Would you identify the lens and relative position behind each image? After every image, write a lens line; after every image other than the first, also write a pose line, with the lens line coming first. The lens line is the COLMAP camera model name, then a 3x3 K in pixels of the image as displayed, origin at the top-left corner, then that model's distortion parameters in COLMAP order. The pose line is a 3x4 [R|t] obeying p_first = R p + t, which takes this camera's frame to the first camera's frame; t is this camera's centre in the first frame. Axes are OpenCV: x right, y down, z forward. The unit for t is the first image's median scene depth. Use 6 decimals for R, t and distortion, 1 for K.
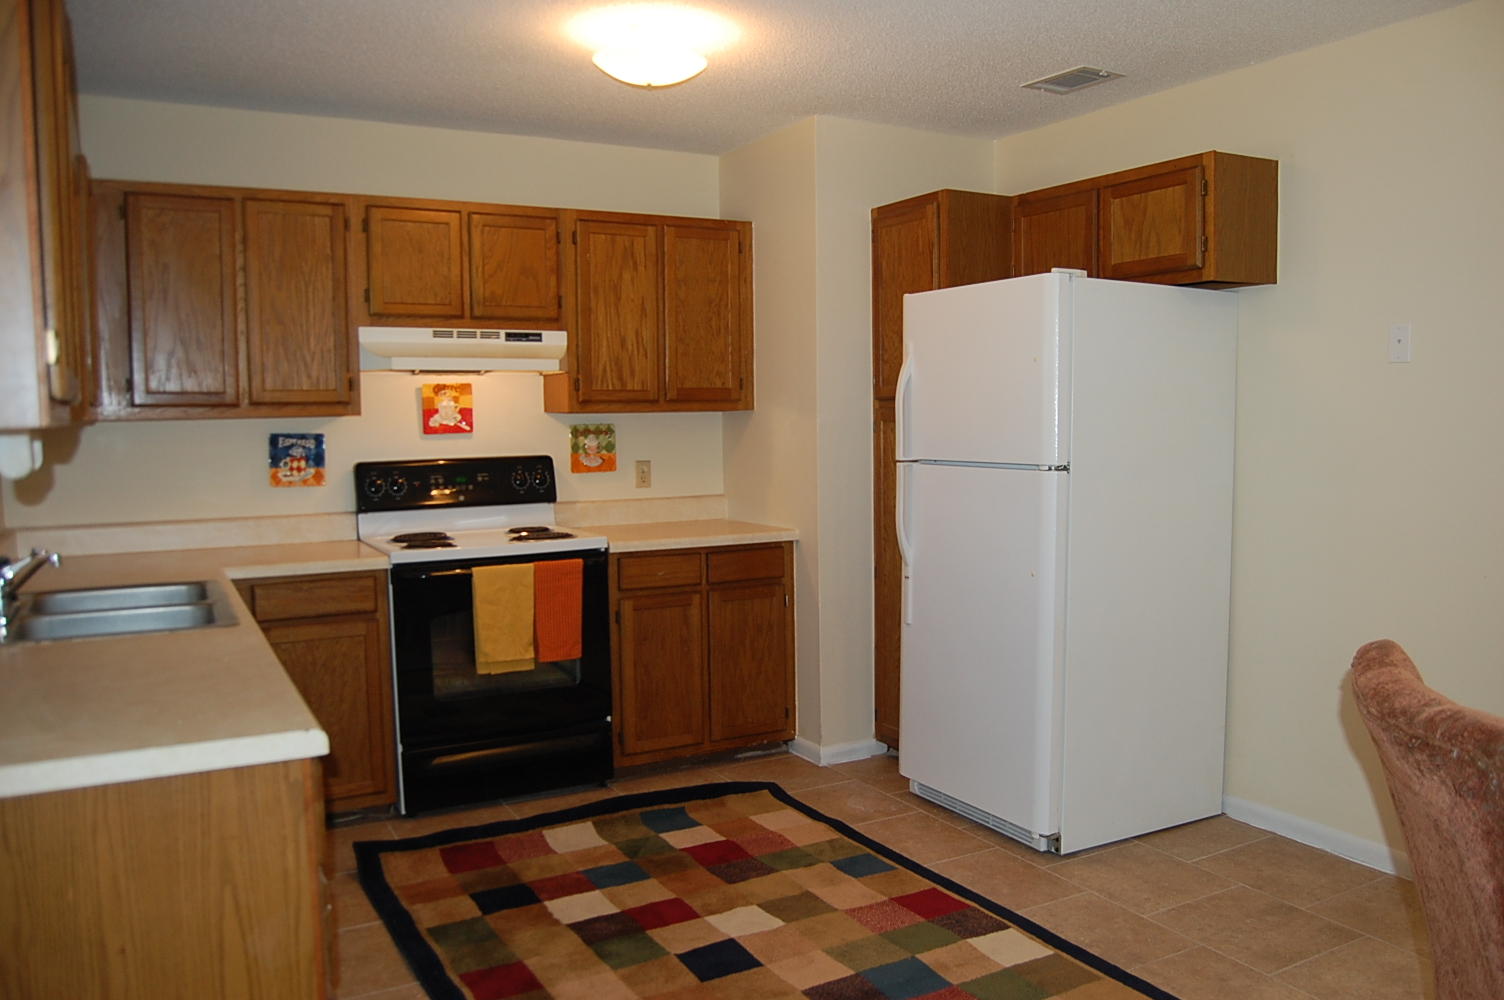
lens RADIAL K [[1197.3, 0, 781.5], [0, 1197.3, 501.2], [0, 0, 1]] dist [-0.070591, 0.001664]
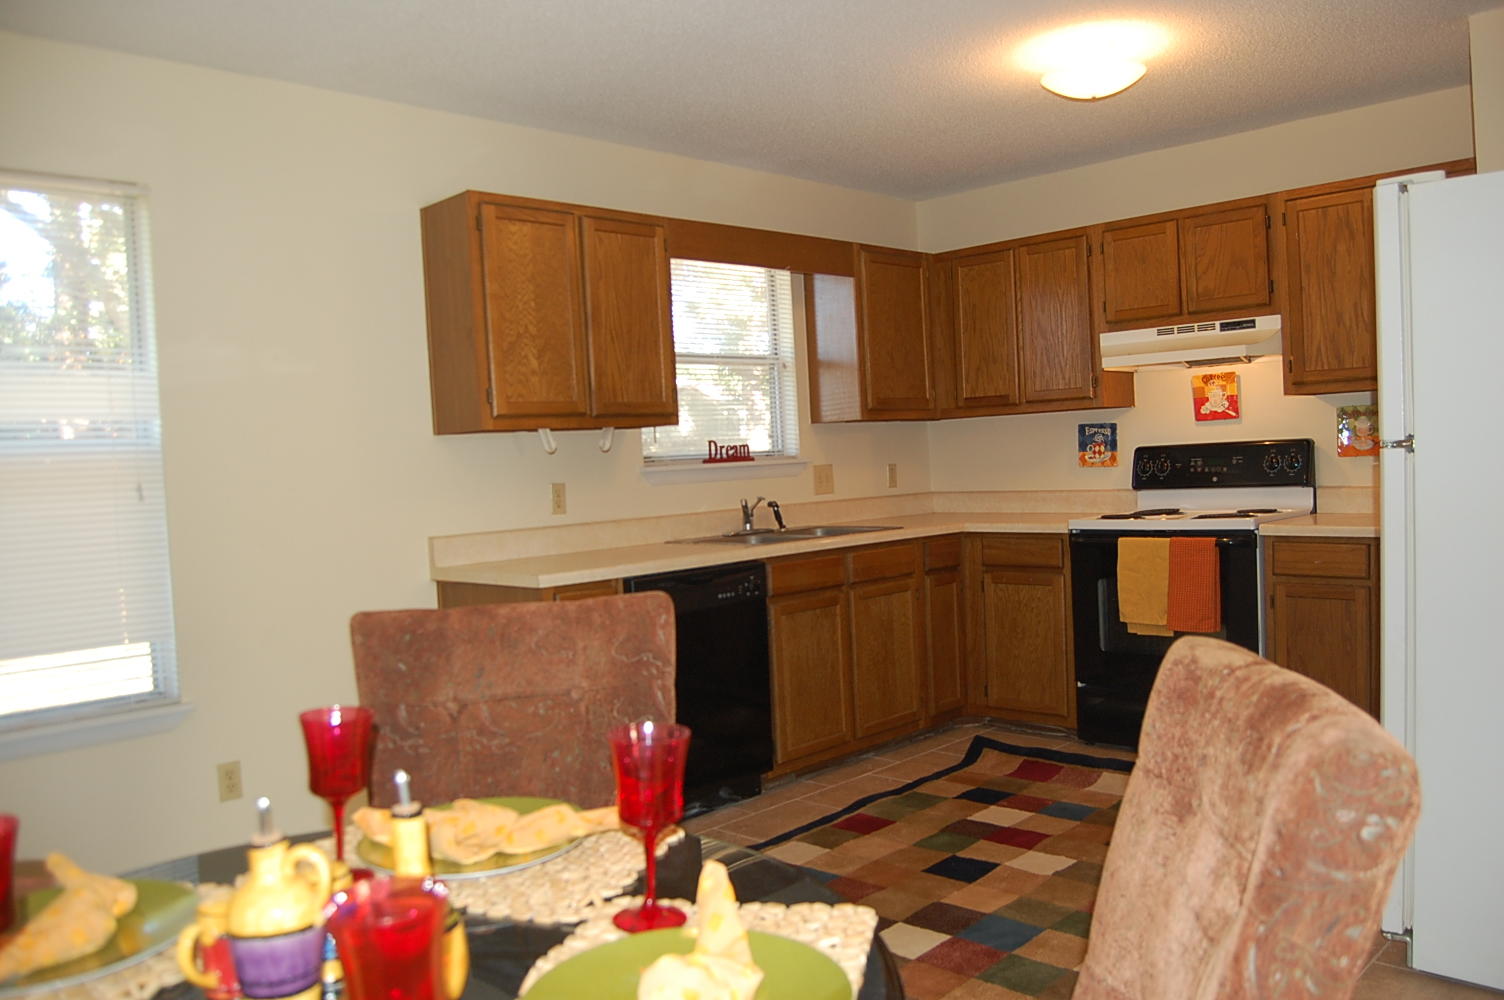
lens RADIAL K [[1197.3, 0, 781.5], [0, 1197.3, 501.2], [0, 0, 1]] dist [-0.070591, 0.001664]
pose [[0.286201, 0.033040, -0.957600, 0.677934], [-0.029870, 0.999227, 0.025549, 0.001536], [0.957704, 0.021292, 0.286967, 0.330558]]
